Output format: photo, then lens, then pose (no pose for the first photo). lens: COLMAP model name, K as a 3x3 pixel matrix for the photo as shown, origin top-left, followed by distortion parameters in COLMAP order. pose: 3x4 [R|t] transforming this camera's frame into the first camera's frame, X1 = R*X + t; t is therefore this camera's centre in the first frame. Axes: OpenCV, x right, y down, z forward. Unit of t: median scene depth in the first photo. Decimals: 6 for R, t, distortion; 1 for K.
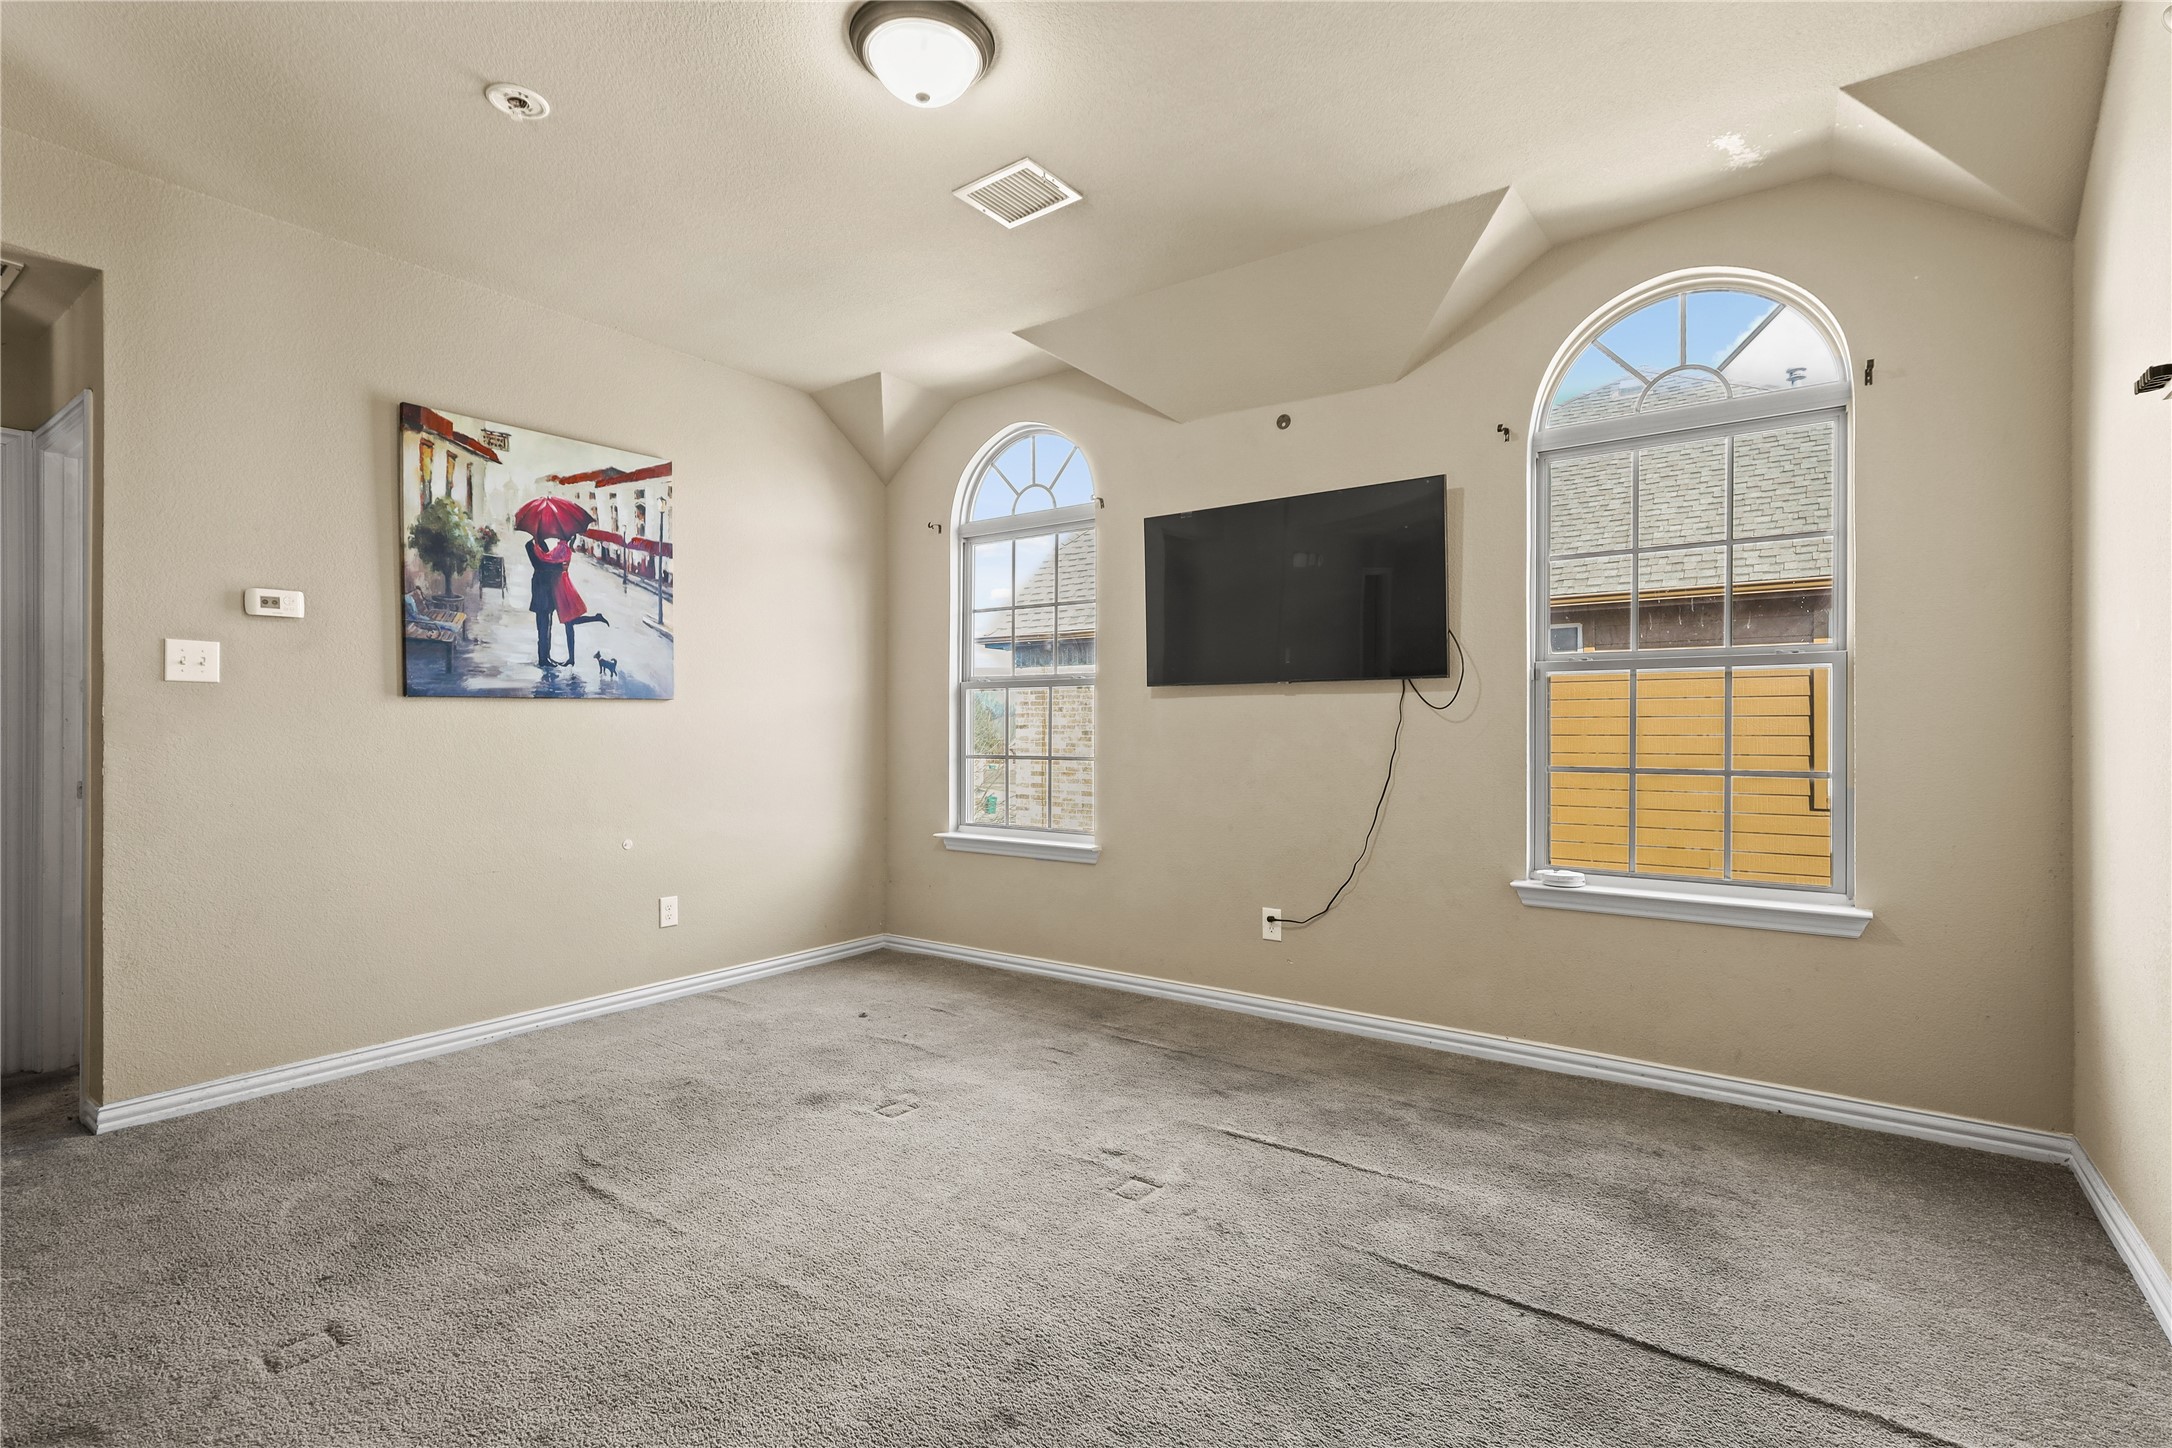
lens RADIAL K [[1015.9, 0, 1093.6], [0, 1015.9, 726.1], [0, 0, 1]] dist [-0.010708, 0.001076]
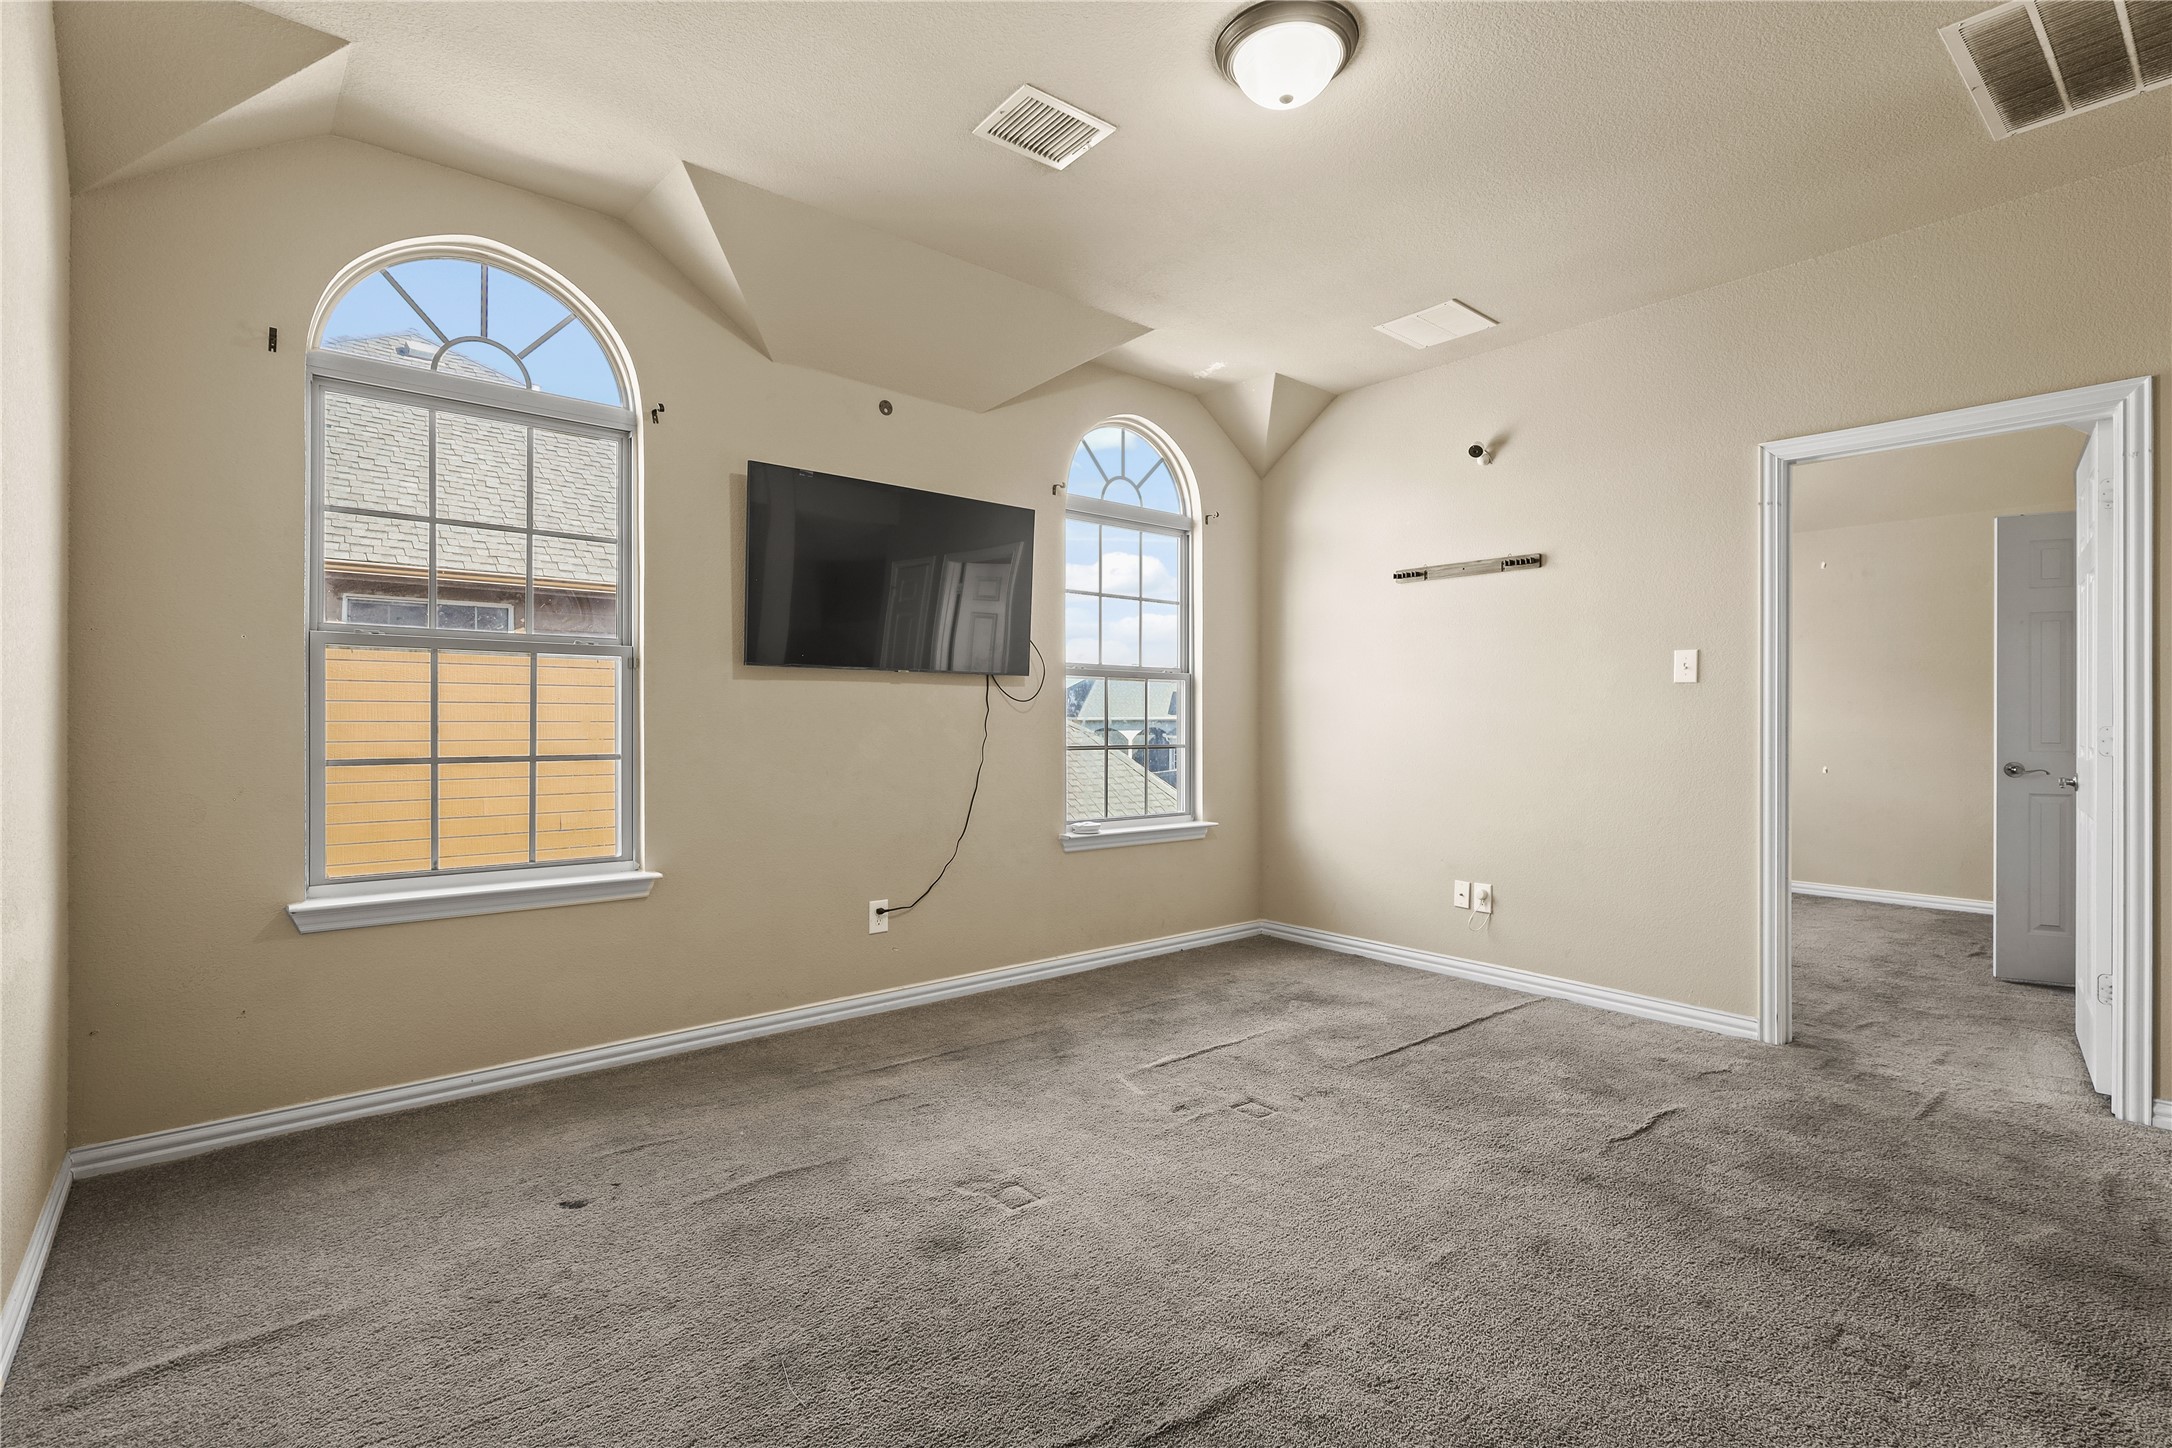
lens RADIAL K [[1004.9, 0, 1091.7], [0, 1004.9, 711.3], [0, 0, 1]] dist [0.003305, 0.000077]
pose [[0.234769, 0.008404, 0.972015, -0.722453], [-0.008927, 0.999939, -0.006489, 0.001429], [-0.972010, -0.007153, 0.234829, 0.574609]]
